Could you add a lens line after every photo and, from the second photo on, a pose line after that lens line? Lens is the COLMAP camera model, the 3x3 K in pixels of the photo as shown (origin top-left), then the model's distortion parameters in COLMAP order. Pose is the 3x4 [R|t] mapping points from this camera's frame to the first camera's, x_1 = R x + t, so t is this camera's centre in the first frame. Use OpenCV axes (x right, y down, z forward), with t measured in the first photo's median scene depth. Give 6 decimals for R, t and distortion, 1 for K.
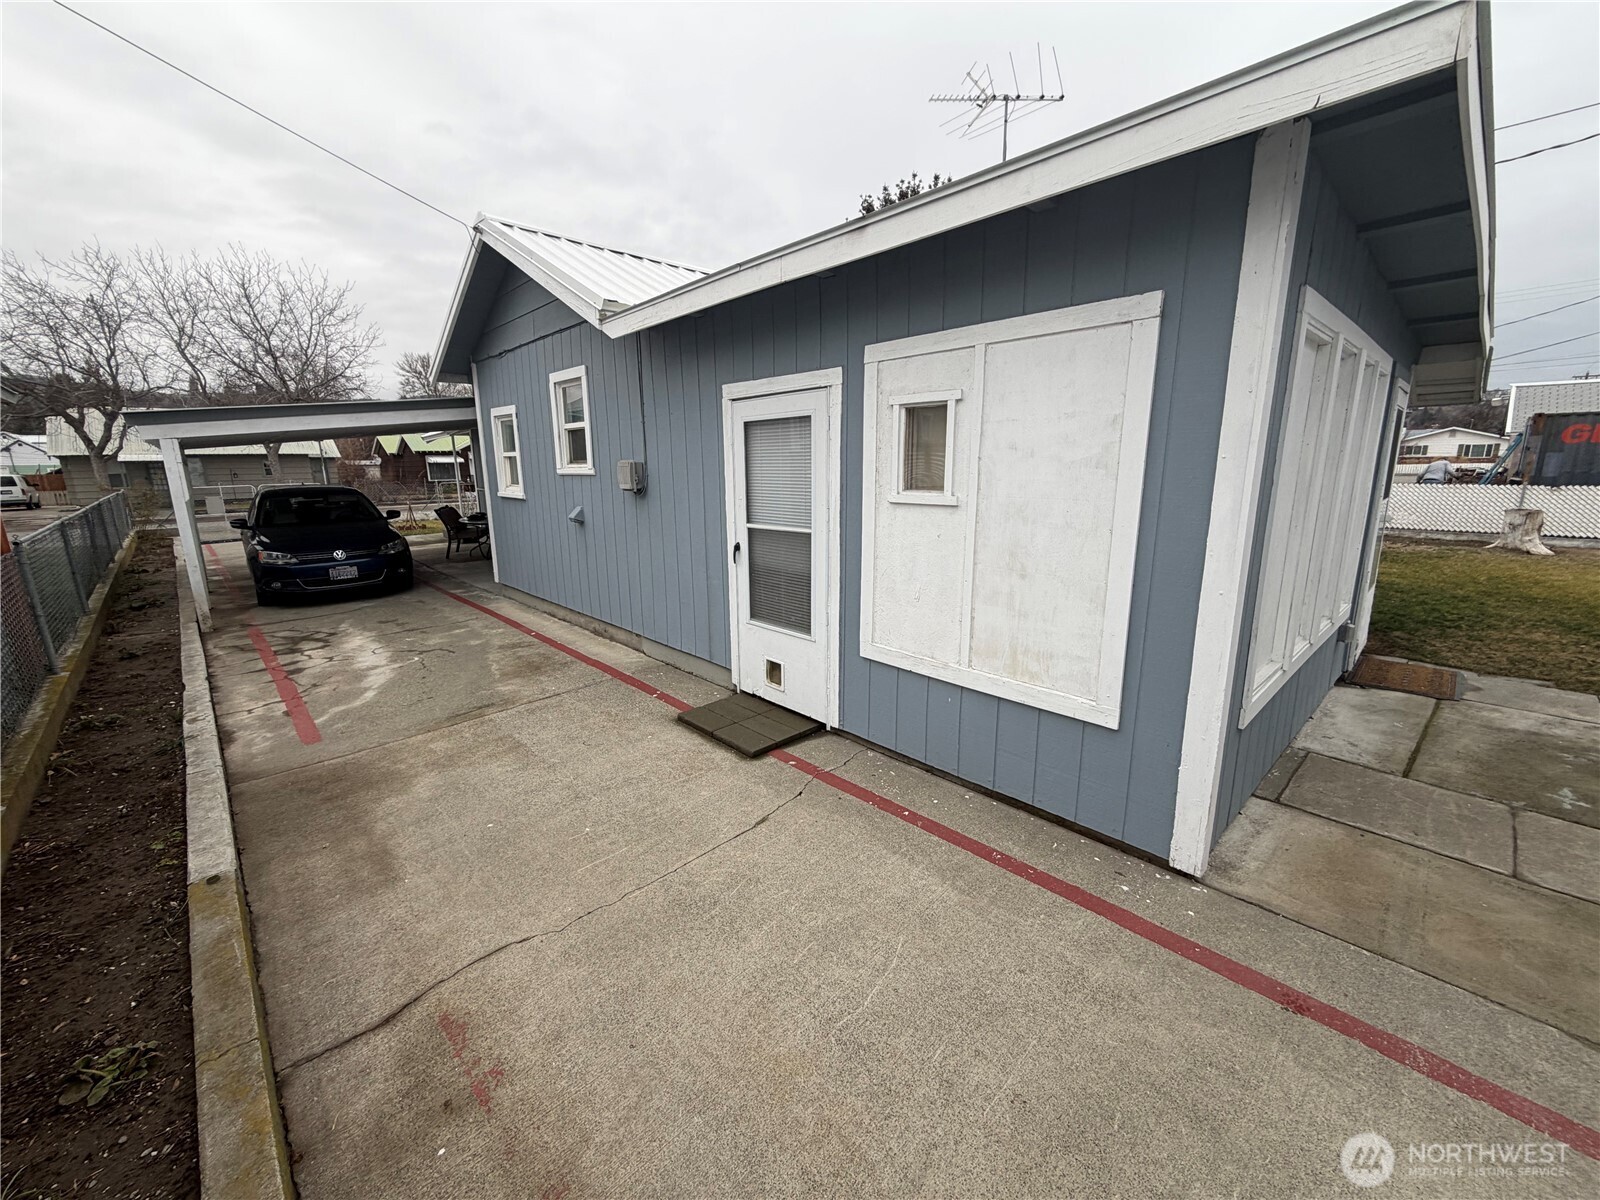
lens RADIAL K [[637.4, 0, 793.1], [0, 637.4, 605.8], [0, 0, 1]] dist [0.000208, -0.000480]
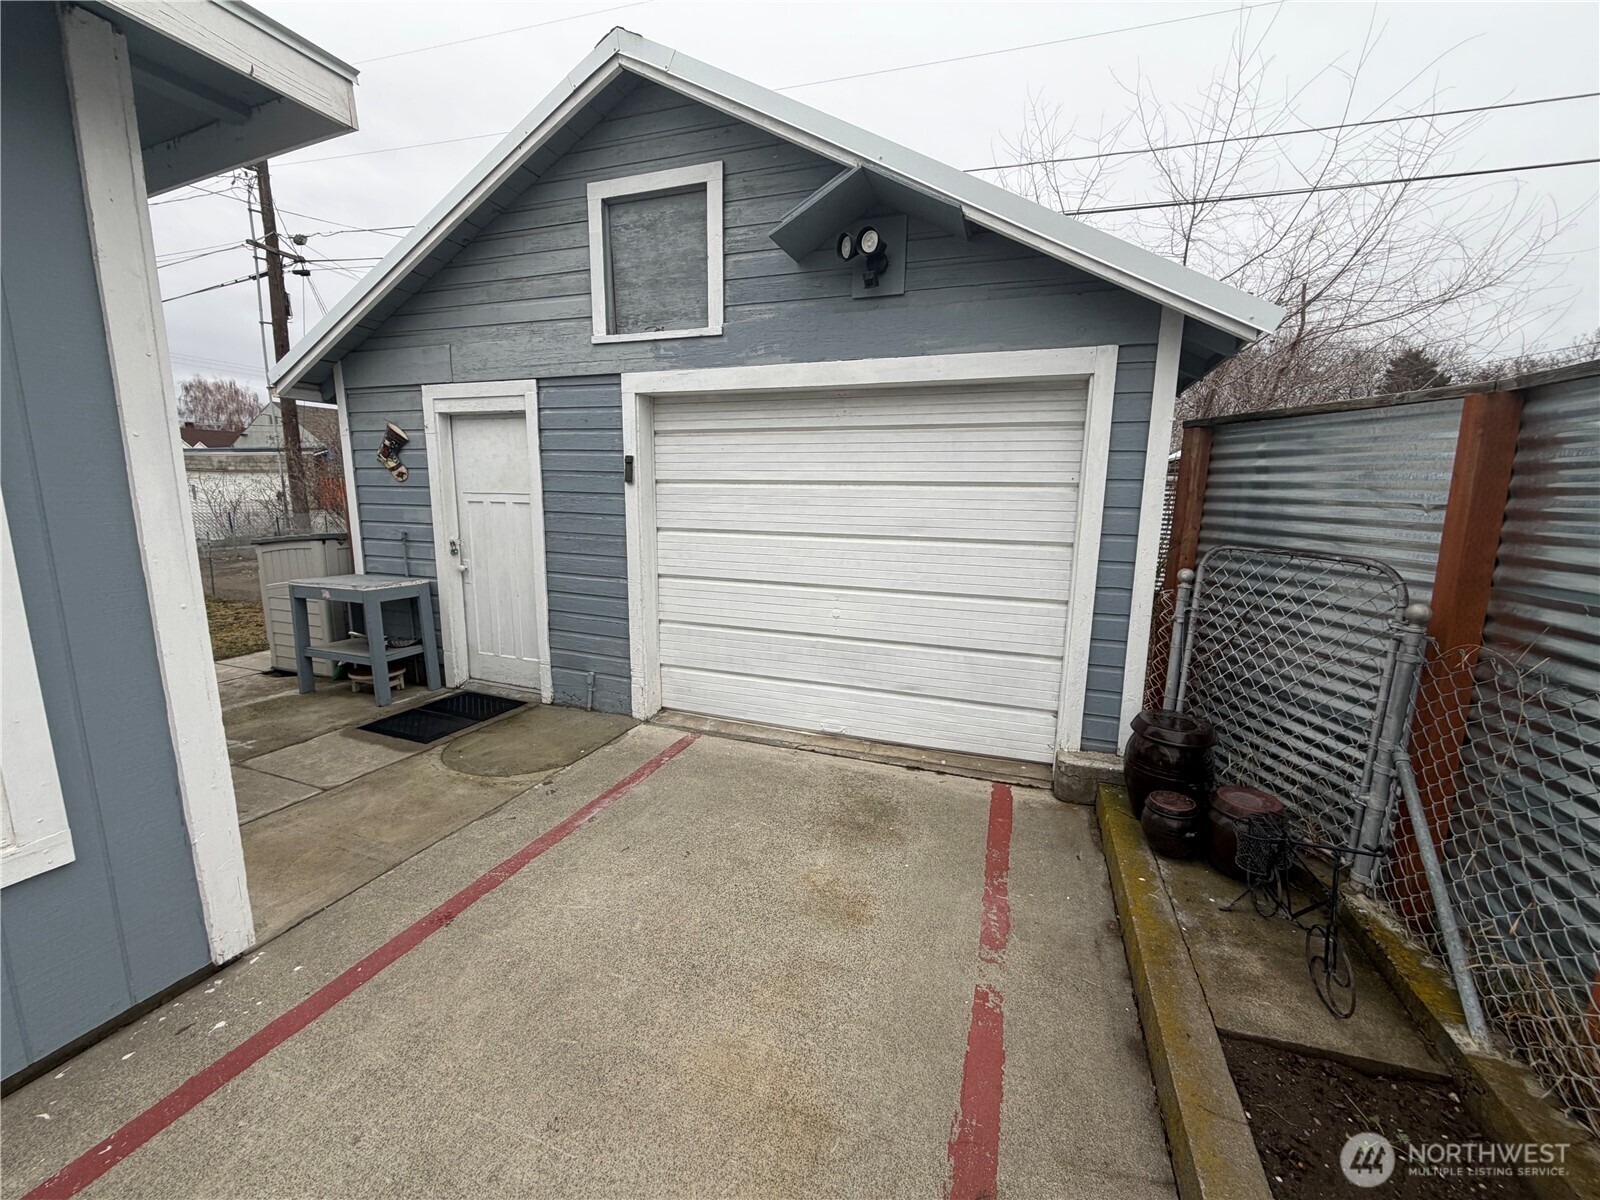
lens RADIAL K [[637.4, 0, 788.5], [0, 637.4, 609.8], [0, 0, 1]] dist [0.000208, -0.000480]
pose [[-0.469168, -0.144553, 0.871198, -0.350208], [0.180190, 0.950089, 0.254682, -0.076285], [-0.864530, 0.276470, -0.419704, 0.617023]]
